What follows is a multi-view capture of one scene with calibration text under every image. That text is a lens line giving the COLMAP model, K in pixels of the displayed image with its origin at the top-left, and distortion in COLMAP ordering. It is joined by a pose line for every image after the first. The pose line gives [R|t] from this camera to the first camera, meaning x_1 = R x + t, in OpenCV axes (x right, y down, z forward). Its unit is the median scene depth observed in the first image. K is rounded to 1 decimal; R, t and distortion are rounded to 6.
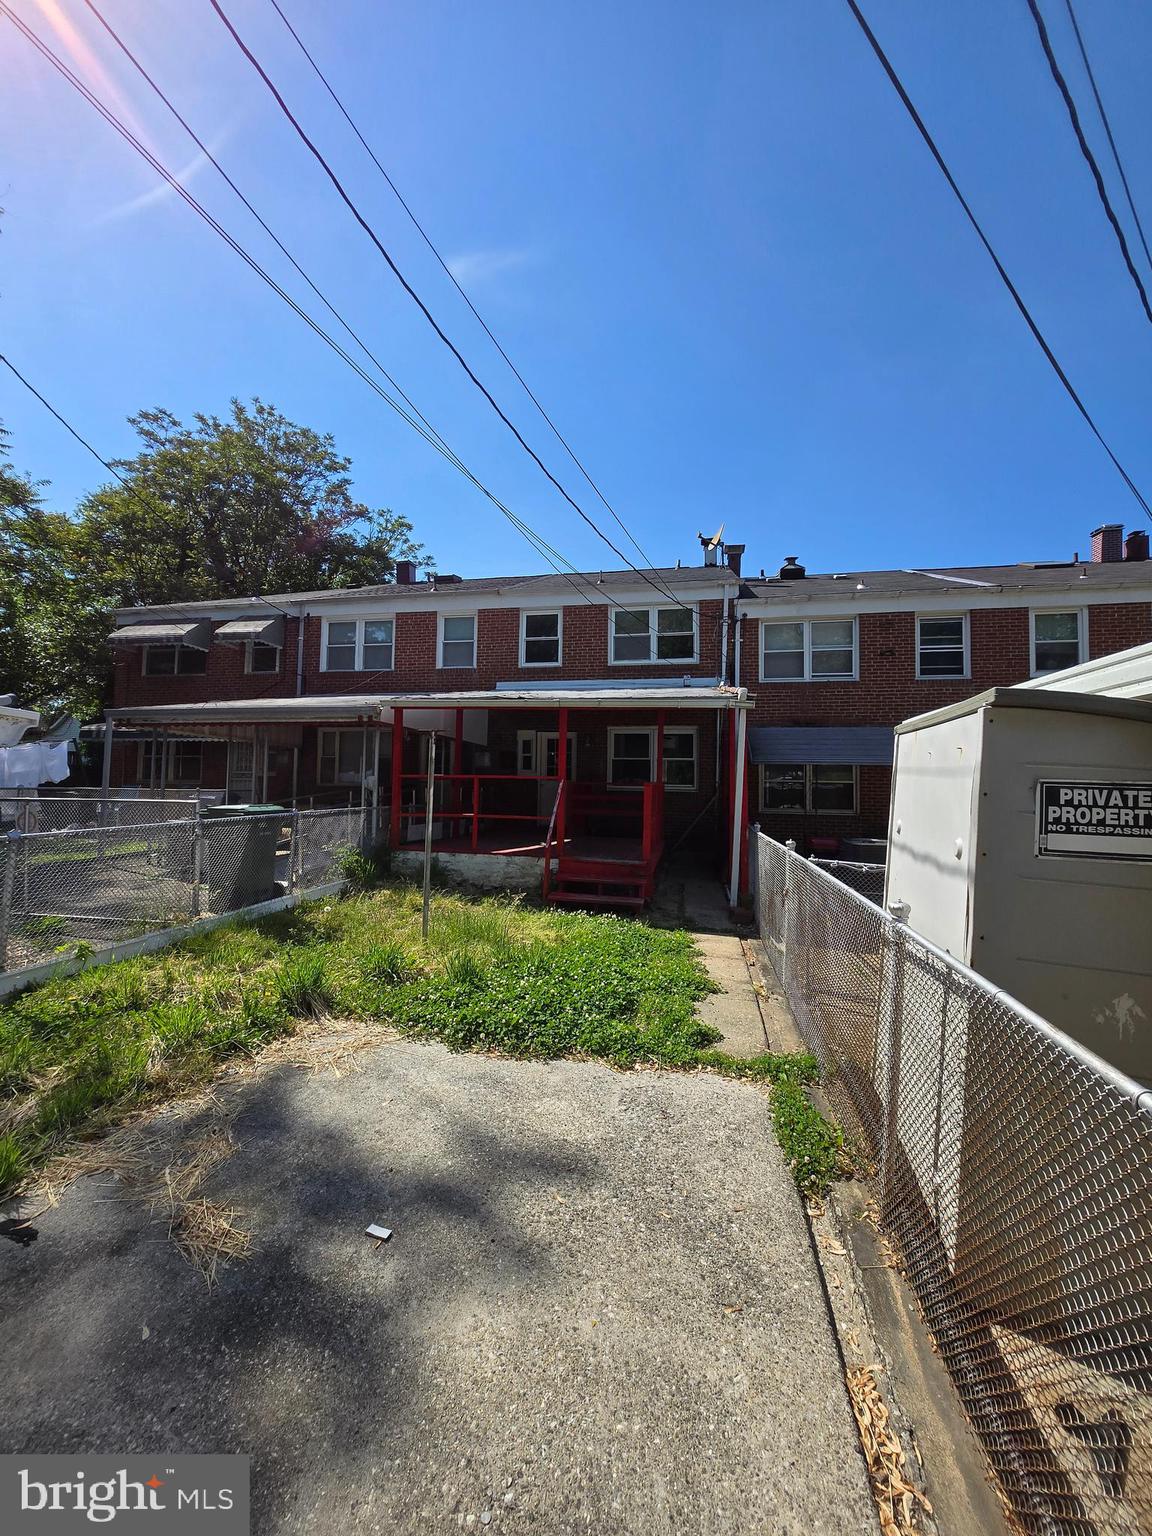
lens RADIAL K [[602.7, 0, 563.1], [0, 602.7, 765.2], [0, 0, 1]] dist [0.001756, 0.000194]
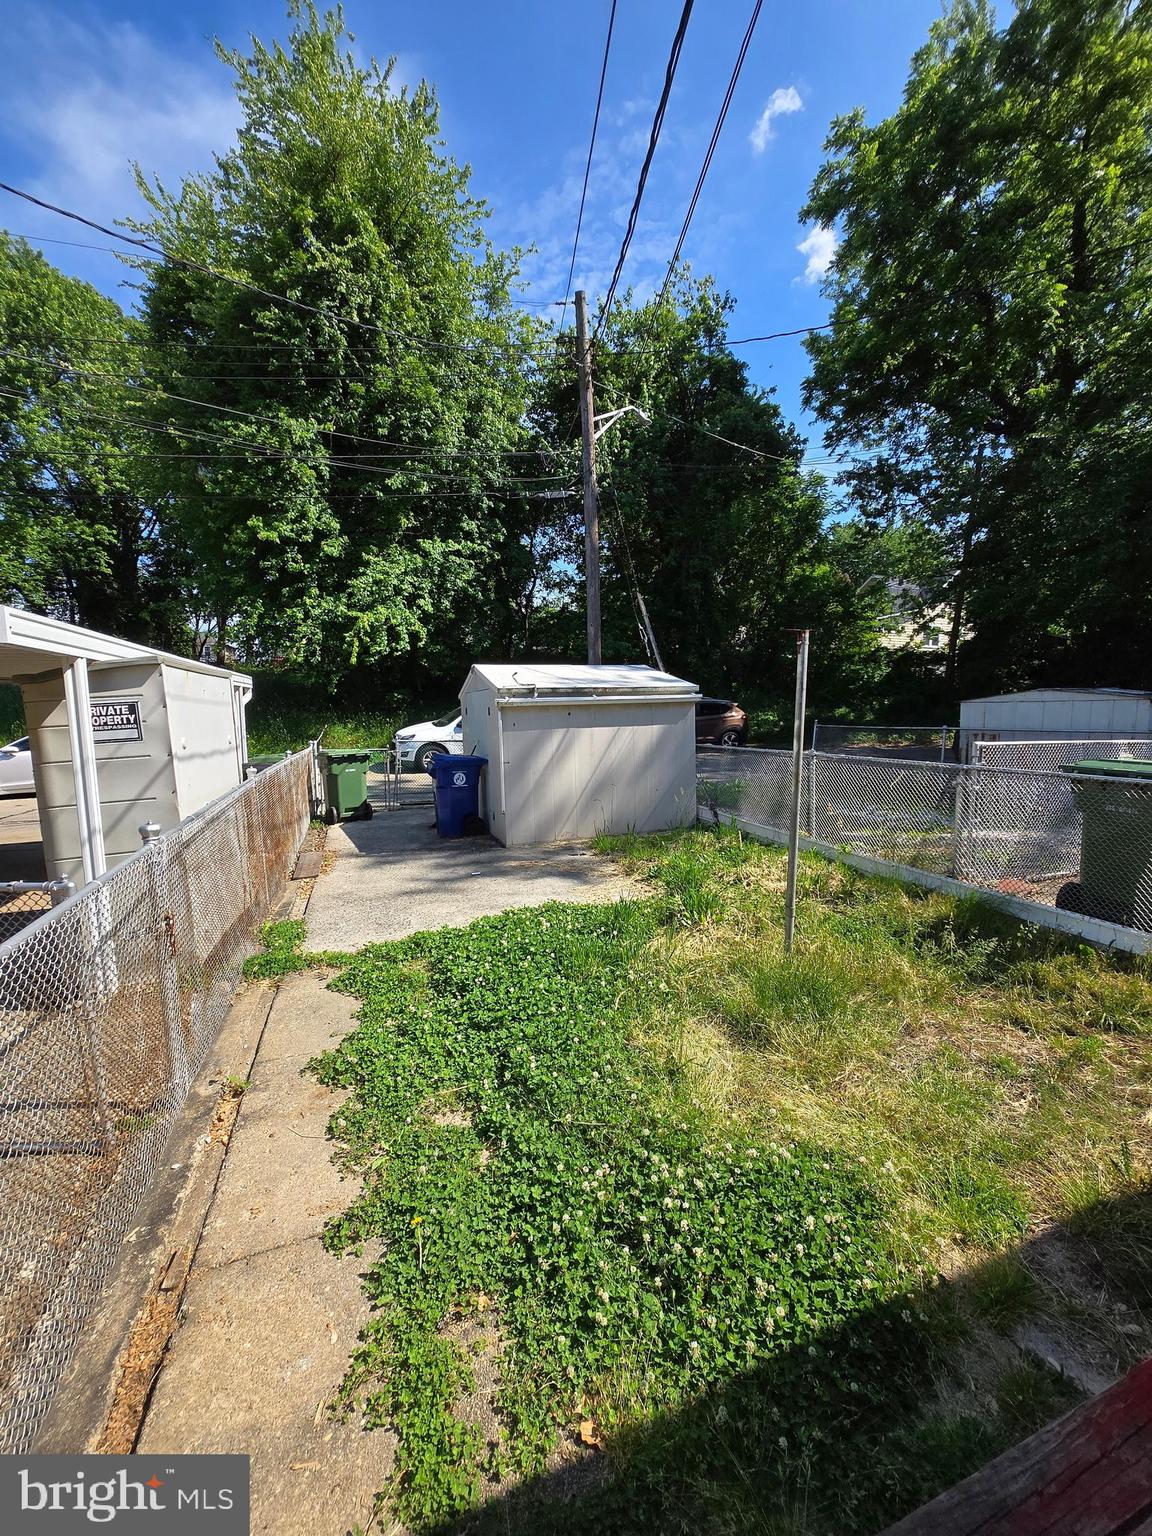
lens RADIAL K [[602.7, 0, 566.8], [0, 602.7, 780.7], [0, 0, 1]] dist [0.001756, 0.000194]
pose [[-0.854564, 0.034857, -0.518175, 0.389482], [-0.010244, 0.996420, 0.083922, 0.055317], [0.519245, 0.077025, -0.851147, 1.812276]]
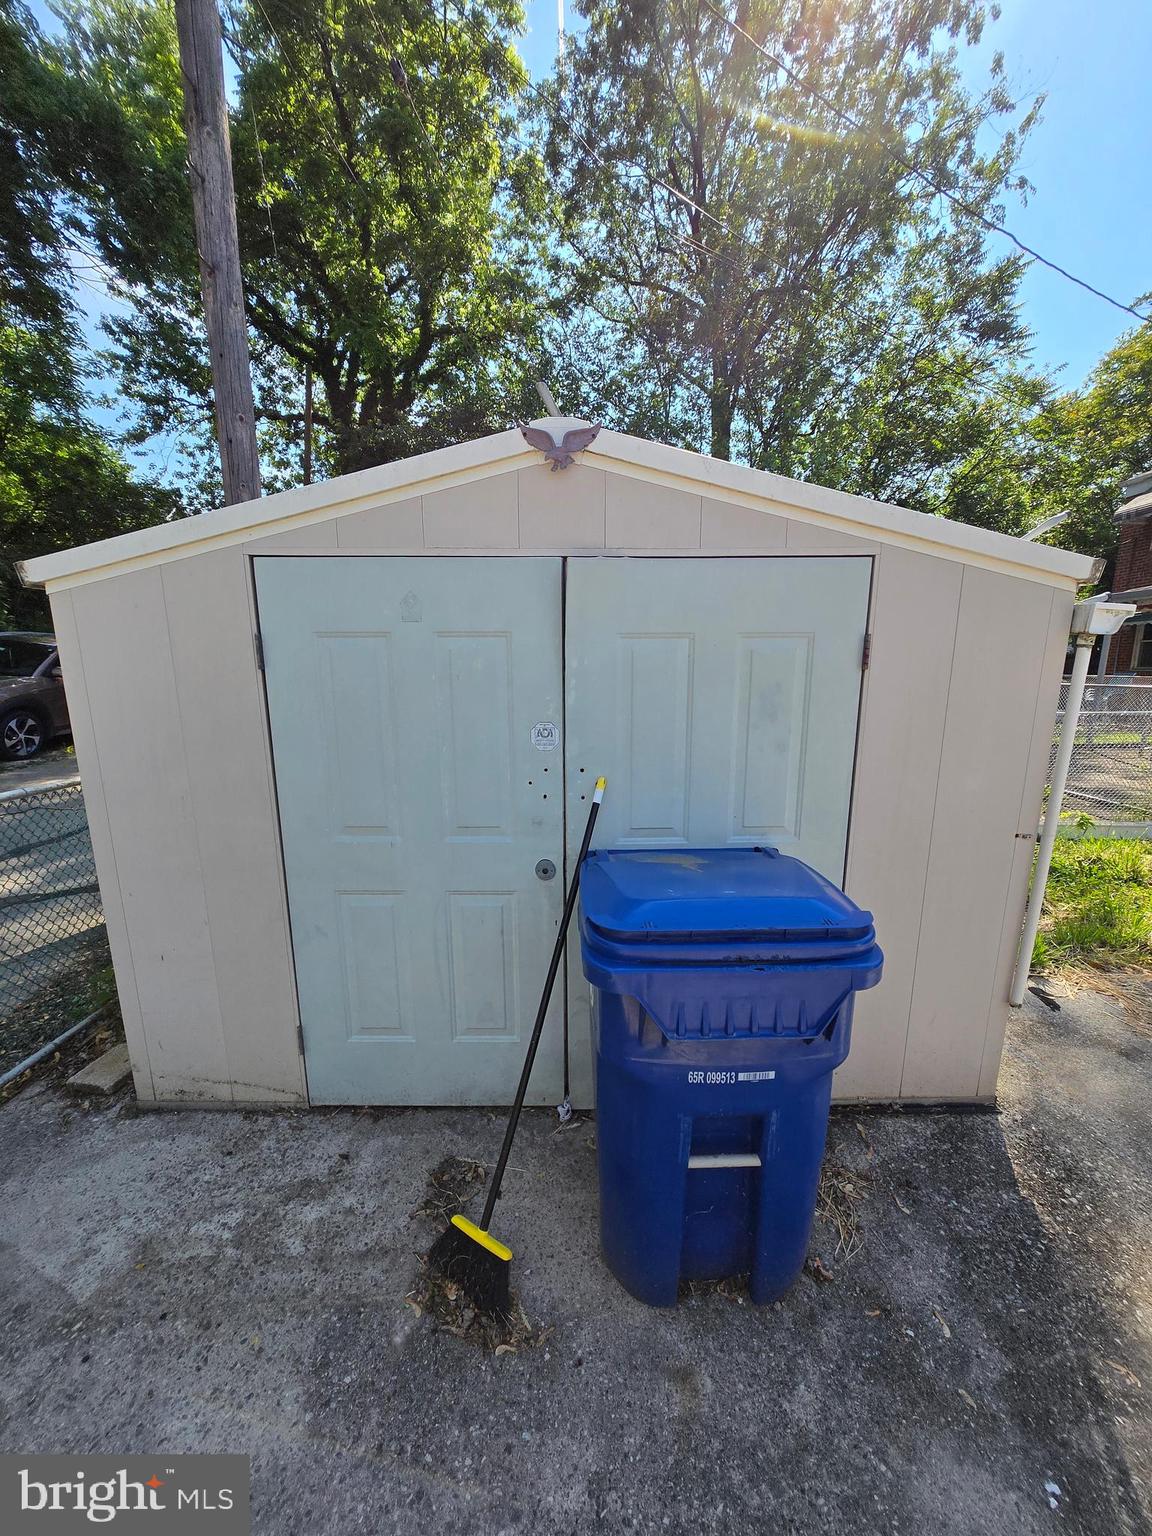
lens RADIAL K [[602.7, 0, 578.7], [0, 602.7, 768.9], [0, 0, 1]] dist [0.001756, 0.000194]
pose [[0.233799, 0.147566, -0.961021, 0.043171], [0.033909, 0.986577, 0.159739, 0.003516], [0.971693, -0.069935, 0.225657, -0.152245]]
